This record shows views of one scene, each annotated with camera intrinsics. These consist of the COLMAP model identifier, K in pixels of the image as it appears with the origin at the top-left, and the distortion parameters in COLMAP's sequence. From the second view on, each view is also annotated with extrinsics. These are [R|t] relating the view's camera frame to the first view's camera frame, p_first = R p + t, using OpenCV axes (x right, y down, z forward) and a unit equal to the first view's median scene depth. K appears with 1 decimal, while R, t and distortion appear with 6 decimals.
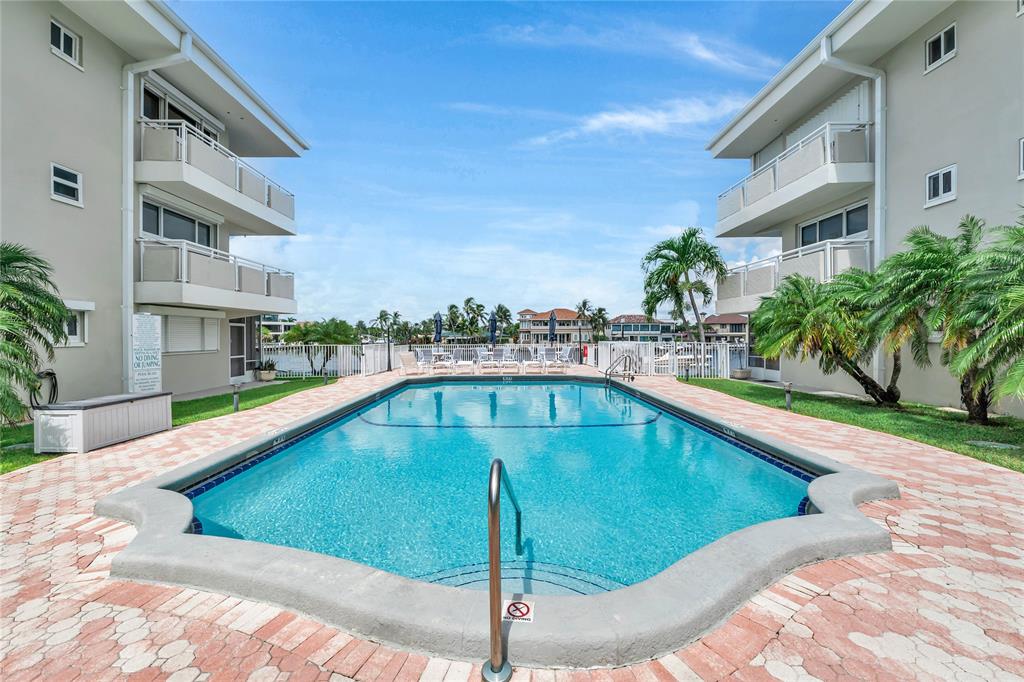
lens RADIAL K [[442.0, 0, 510.4], [0, 442.0, 337.2], [0, 0, 1]] dist [-0.000241, -0.000016]
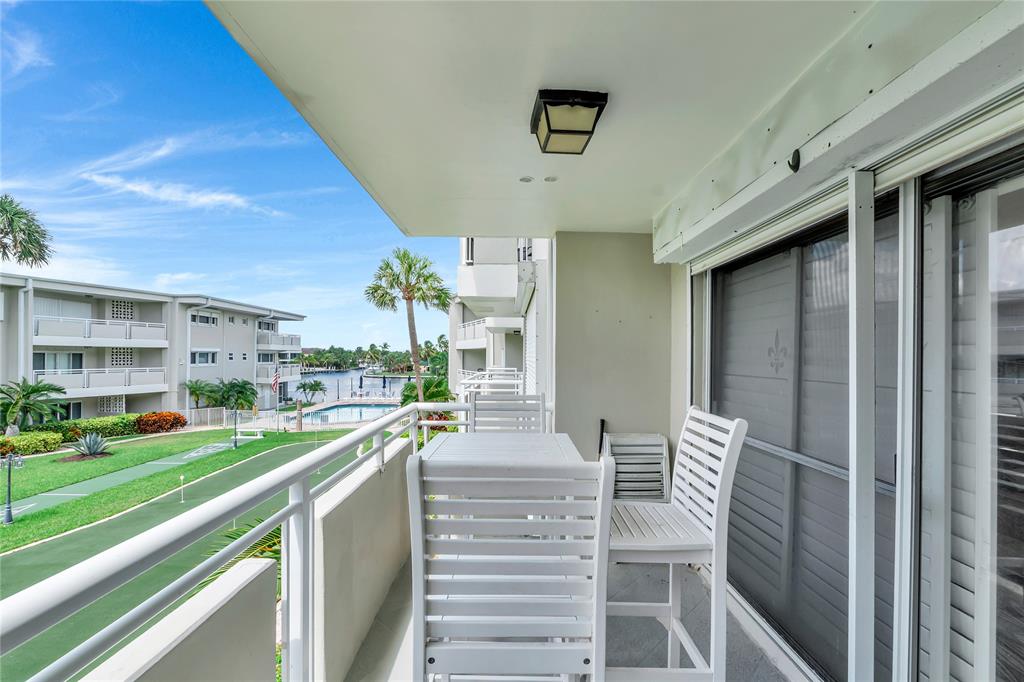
lens RADIAL K [[442.0, 0, 518.2], [0, 442.0, 352.8], [0, 0, 1]] dist [-0.000241, -0.000016]
pose [[0.999864, 0.015285, 0.006266, 0.805213], [-0.015216, 0.999824, -0.010992, -0.205897], [-0.006433, 0.010895, 0.999920, -1.674448]]
